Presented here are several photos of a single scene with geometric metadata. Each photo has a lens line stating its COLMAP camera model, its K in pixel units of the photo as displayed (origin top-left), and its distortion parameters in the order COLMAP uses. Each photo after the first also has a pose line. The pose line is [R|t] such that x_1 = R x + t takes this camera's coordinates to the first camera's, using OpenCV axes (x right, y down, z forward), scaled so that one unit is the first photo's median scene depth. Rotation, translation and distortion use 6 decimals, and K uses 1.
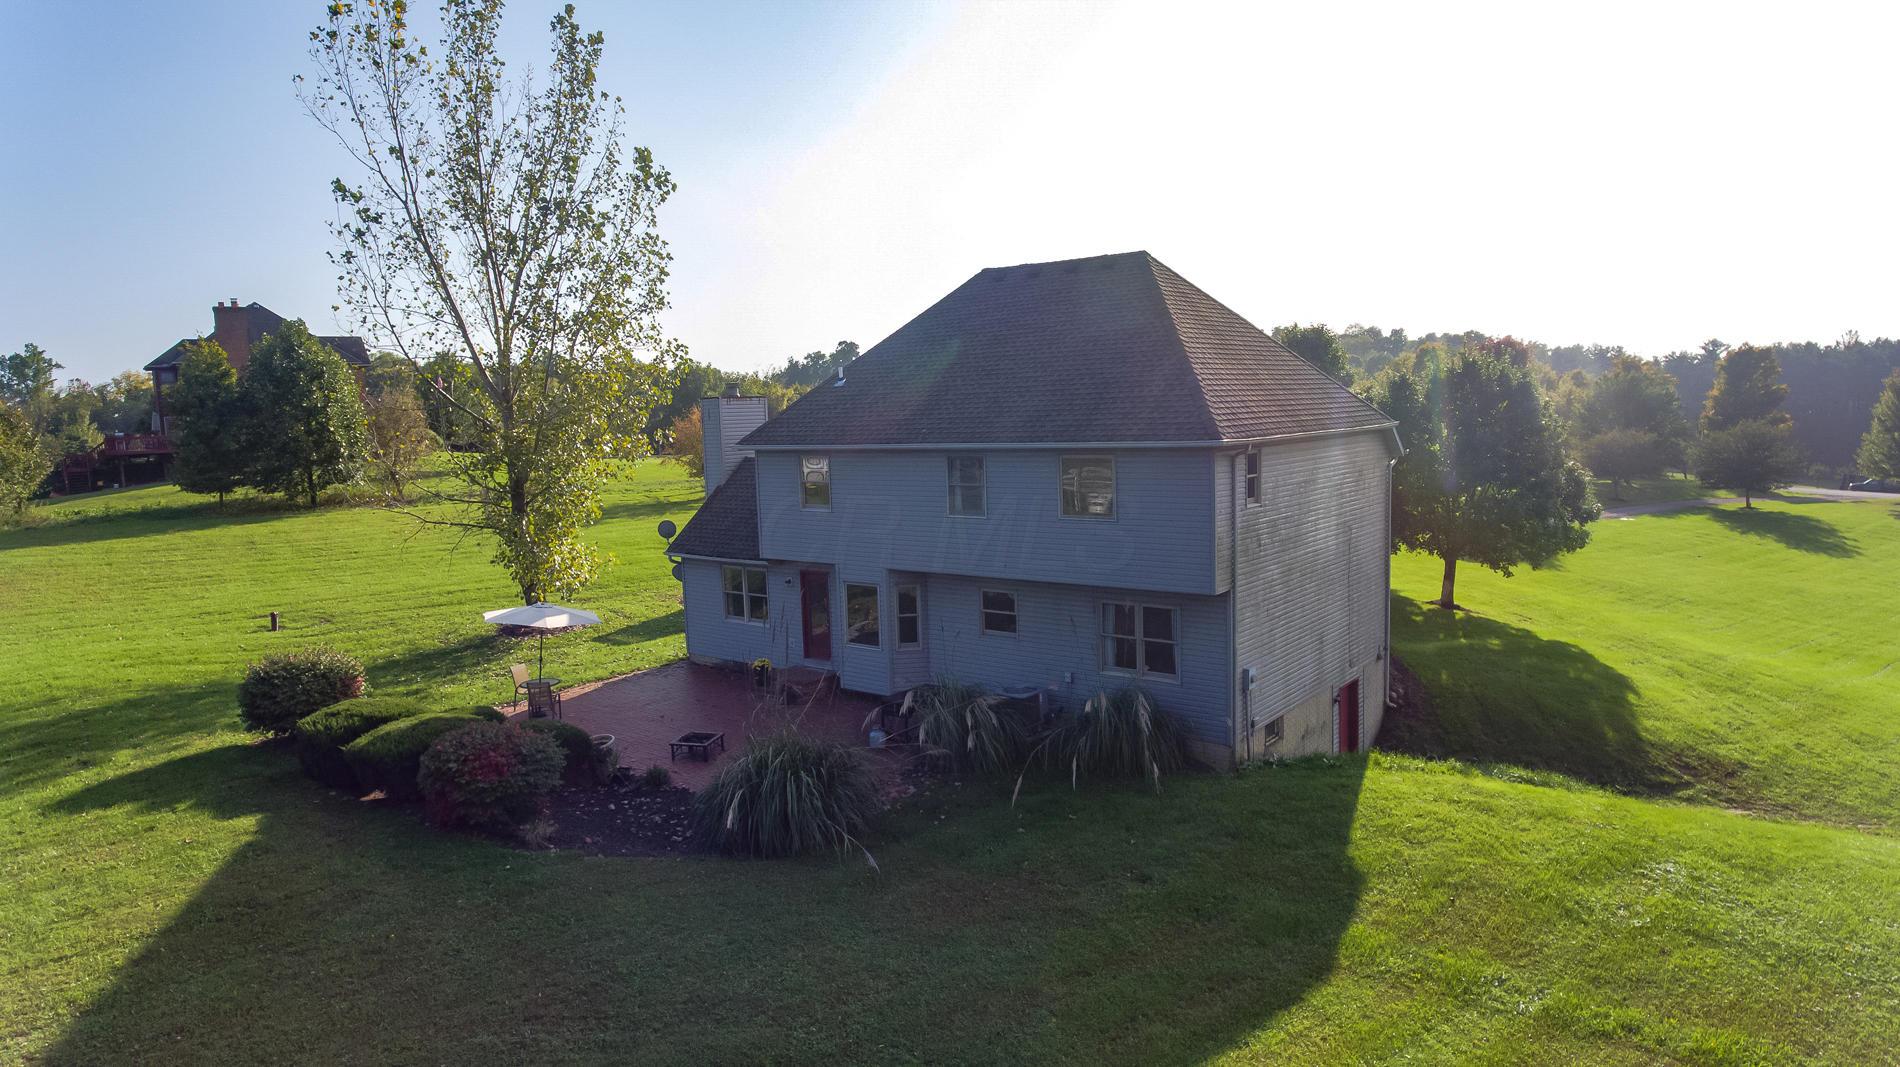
lens RADIAL K [[1118.0, 0, 950.0], [0, 1118.0, 533.5], [0, 0, 1]] dist [0.007957, 0.002433]
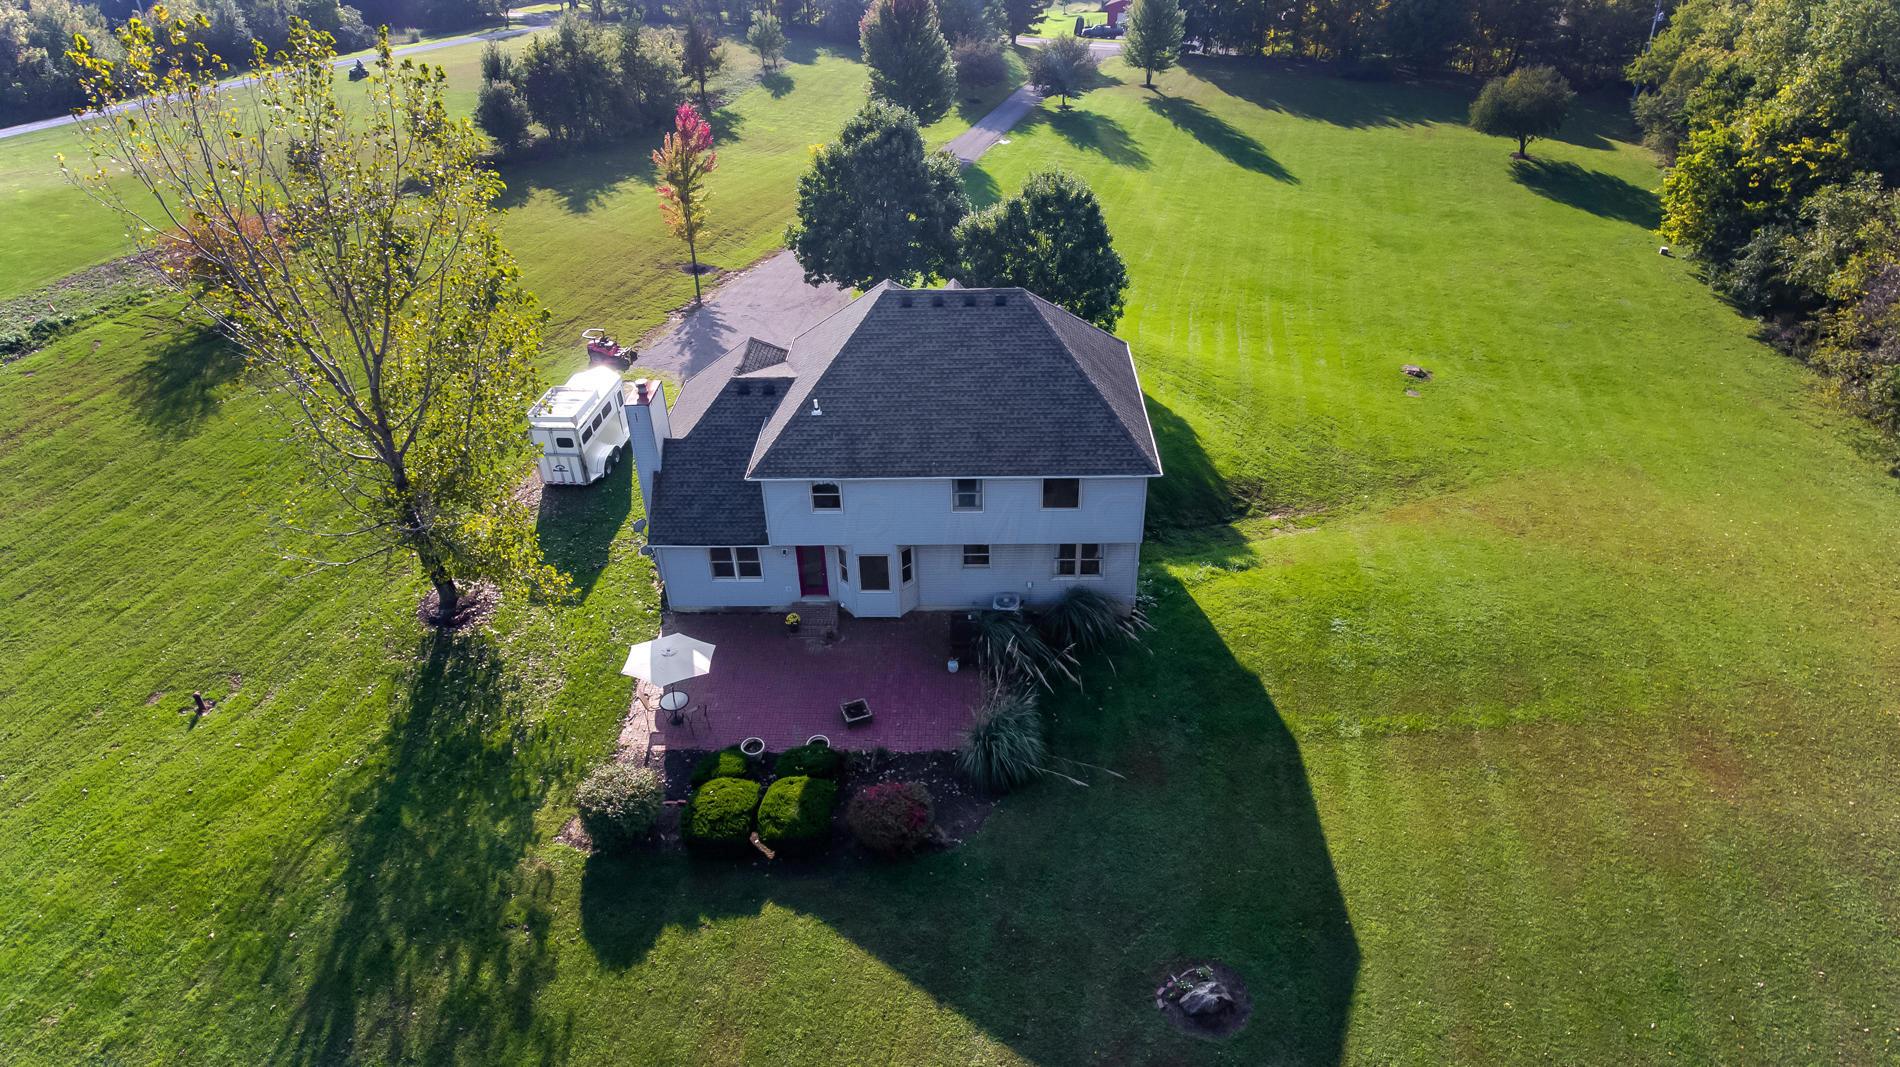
lens RADIAL K [[1118.0, 0, 950.0], [0, 1118.0, 533.5], [0, 0, 1]] dist [0.007957, 0.002433]
pose [[0.796700, -0.323848, 0.510286, -0.727347], [0.063221, 0.884345, 0.462534, -0.639595], [-0.601059, -0.336240, 0.725032, -0.085688]]
